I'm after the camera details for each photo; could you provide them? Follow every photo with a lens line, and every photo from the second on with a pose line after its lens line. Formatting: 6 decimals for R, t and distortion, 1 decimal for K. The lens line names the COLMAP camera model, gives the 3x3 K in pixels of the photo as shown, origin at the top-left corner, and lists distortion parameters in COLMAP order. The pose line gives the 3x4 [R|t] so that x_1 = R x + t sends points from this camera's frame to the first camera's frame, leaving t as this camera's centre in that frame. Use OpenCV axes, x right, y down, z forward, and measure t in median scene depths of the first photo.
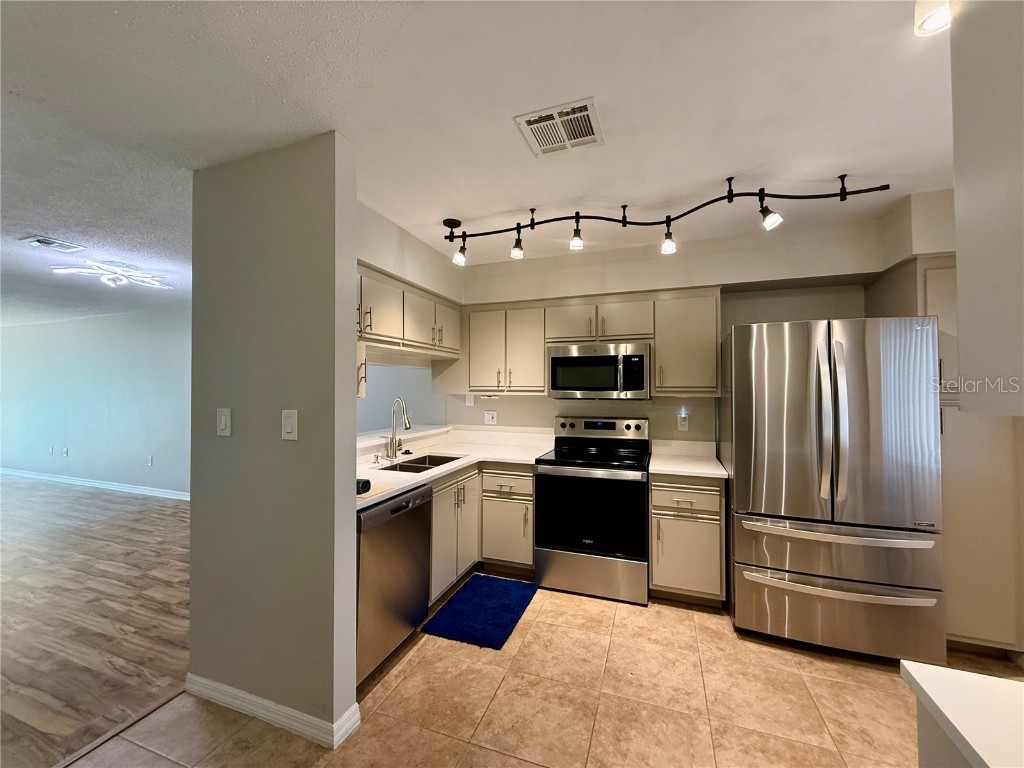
lens RADIAL K [[407.7, 0, 511.1], [0, 407.7, 381.9], [0, 0, 1]] dist [-0.001483, 0.000685]
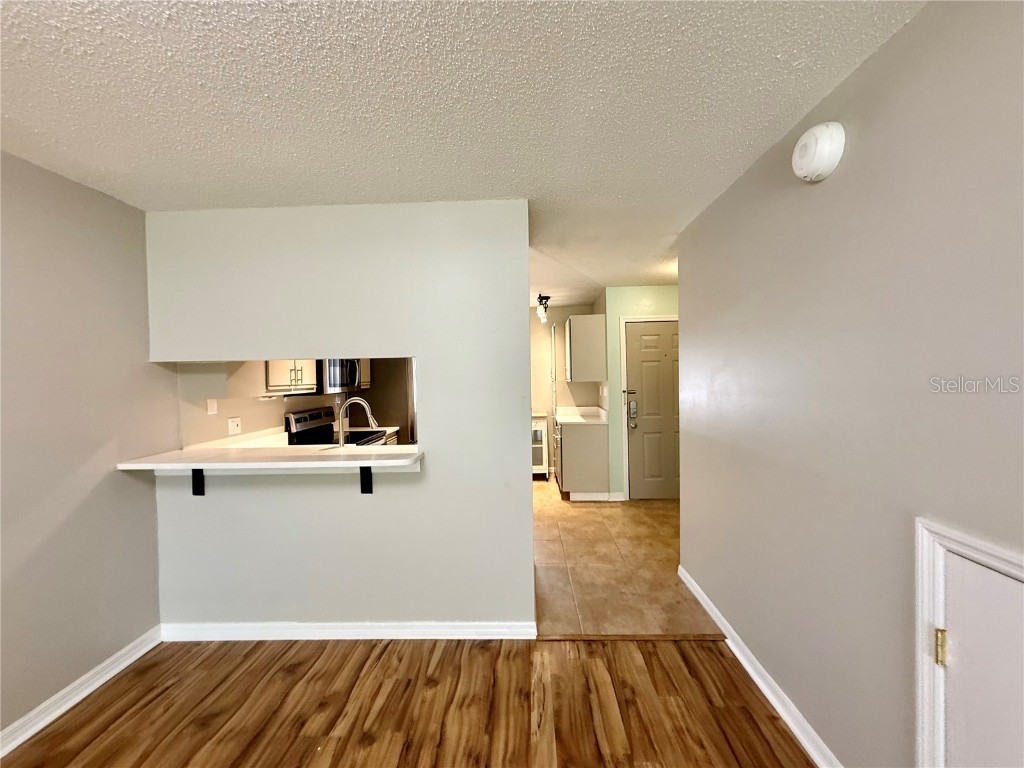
lens RADIAL K [[407.7, 0, 510.2], [0, 407.7, 380.2], [0, 0, 1]] dist [-0.001483, 0.000685]
pose [[-0.296821, -0.003343, 0.954927, -1.653852], [0.010226, 0.999925, 0.006679, -0.007912], [-0.954878, 0.011748, -0.296764, 1.151365]]
